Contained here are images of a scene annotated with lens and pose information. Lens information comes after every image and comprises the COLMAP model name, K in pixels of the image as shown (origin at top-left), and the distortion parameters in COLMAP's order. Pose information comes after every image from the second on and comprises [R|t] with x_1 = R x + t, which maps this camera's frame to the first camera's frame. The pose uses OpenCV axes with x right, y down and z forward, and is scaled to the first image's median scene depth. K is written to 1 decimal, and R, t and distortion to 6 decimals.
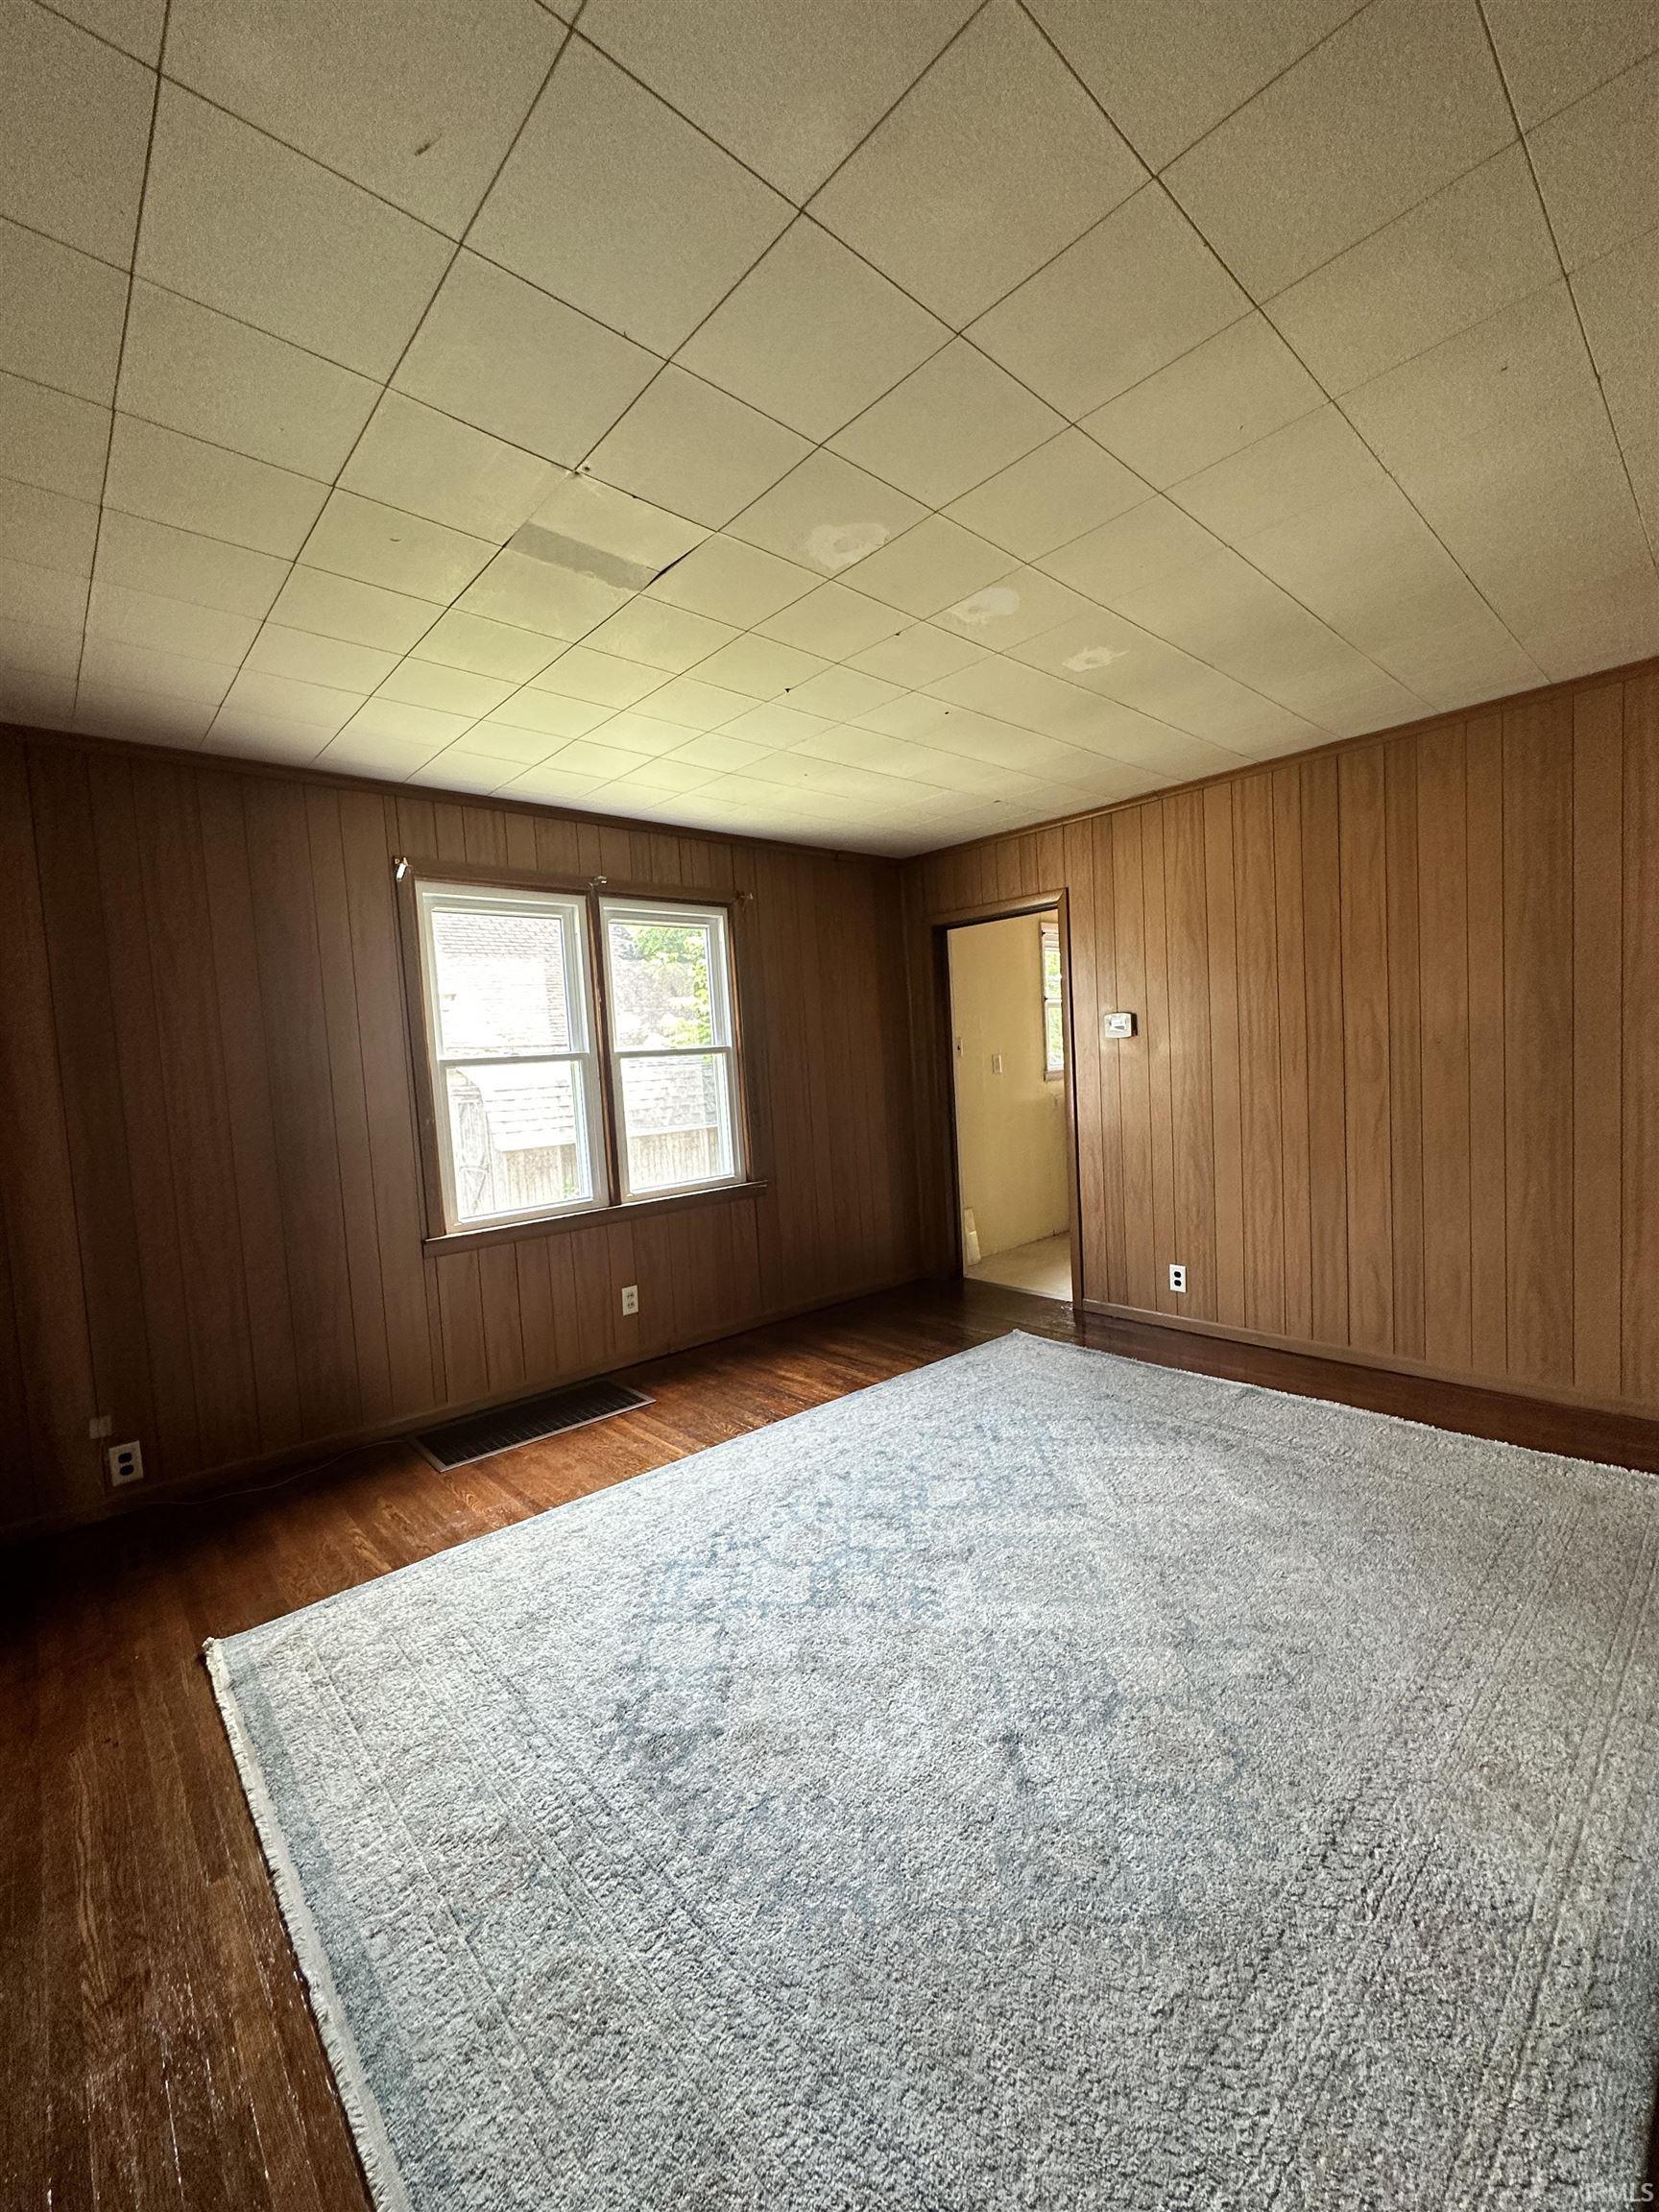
lens RADIAL K [[882.1, 0, 836.6], [0, 882.1, 1105.5], [0, 0, 1]] dist [-0.008731, 0.000478]
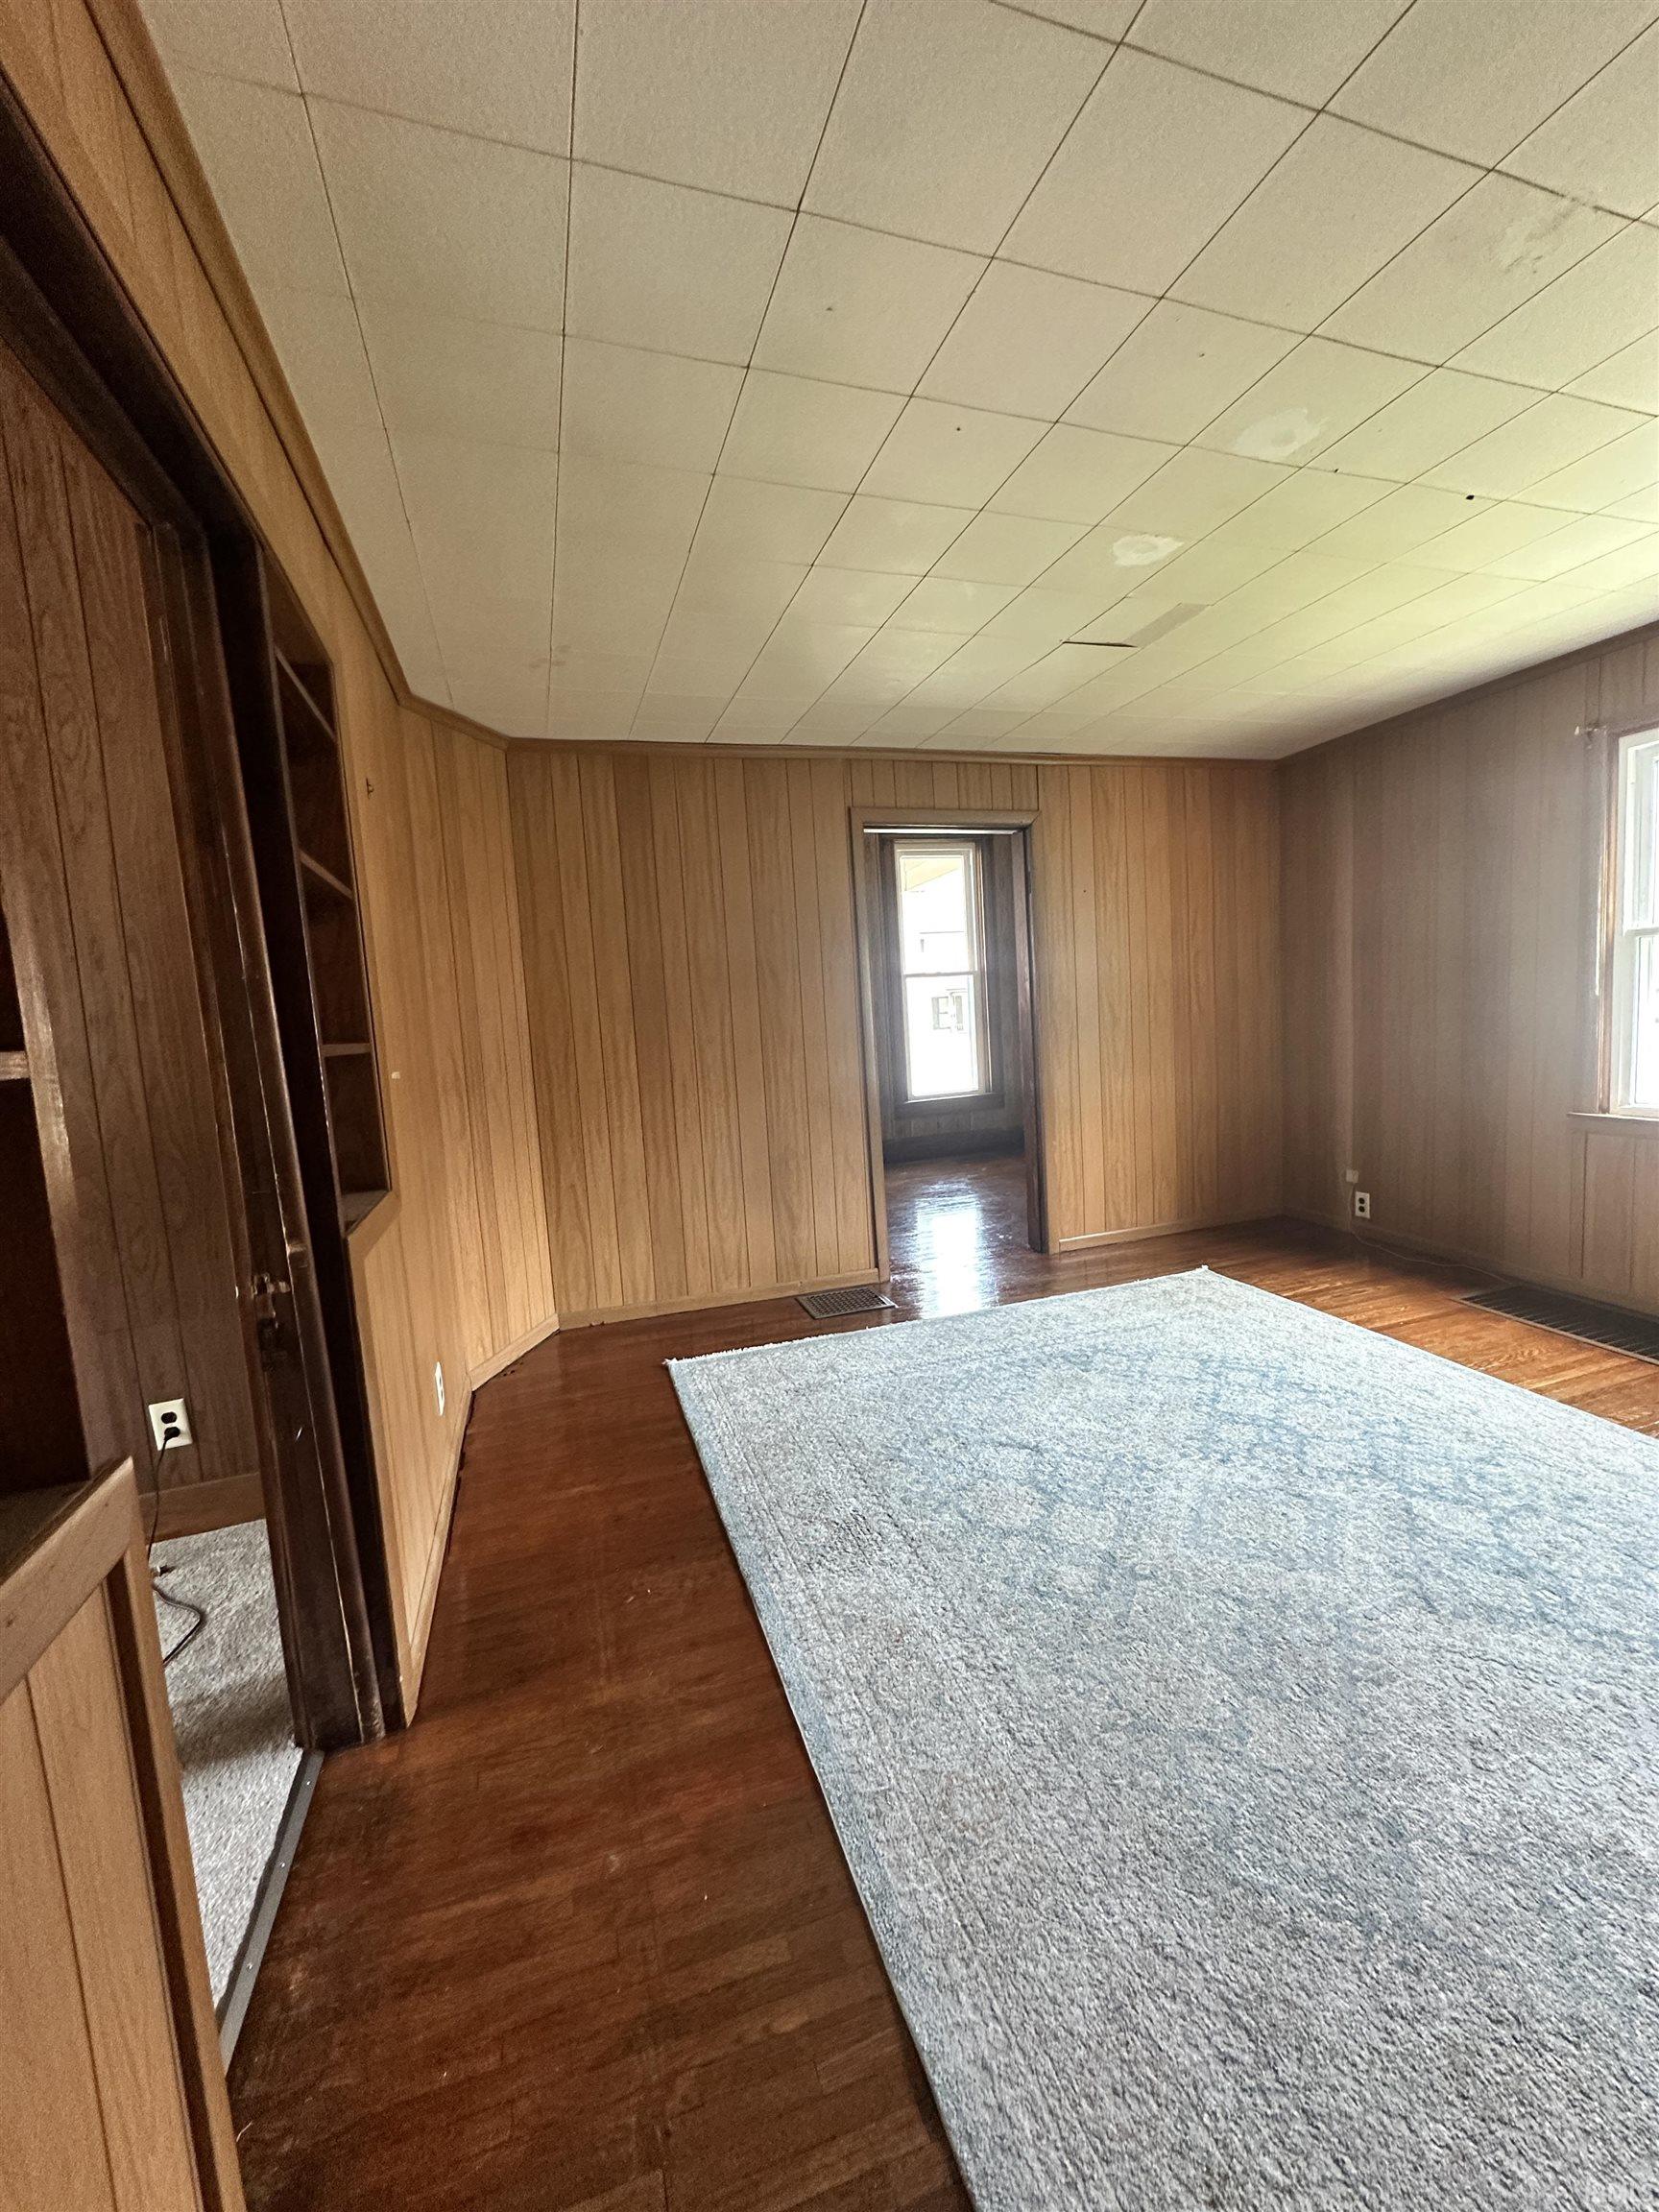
lens RADIAL K [[882.1, 0, 835.1], [0, 882.1, 1104.6], [0, 0, 1]] dist [-0.008731, 0.000478]
pose [[-0.403318, 0.175168, -0.898137, 1.024833], [0.030312, 0.983526, 0.178210, -0.081897], [0.914558, 0.044651, -0.401983, 0.823413]]
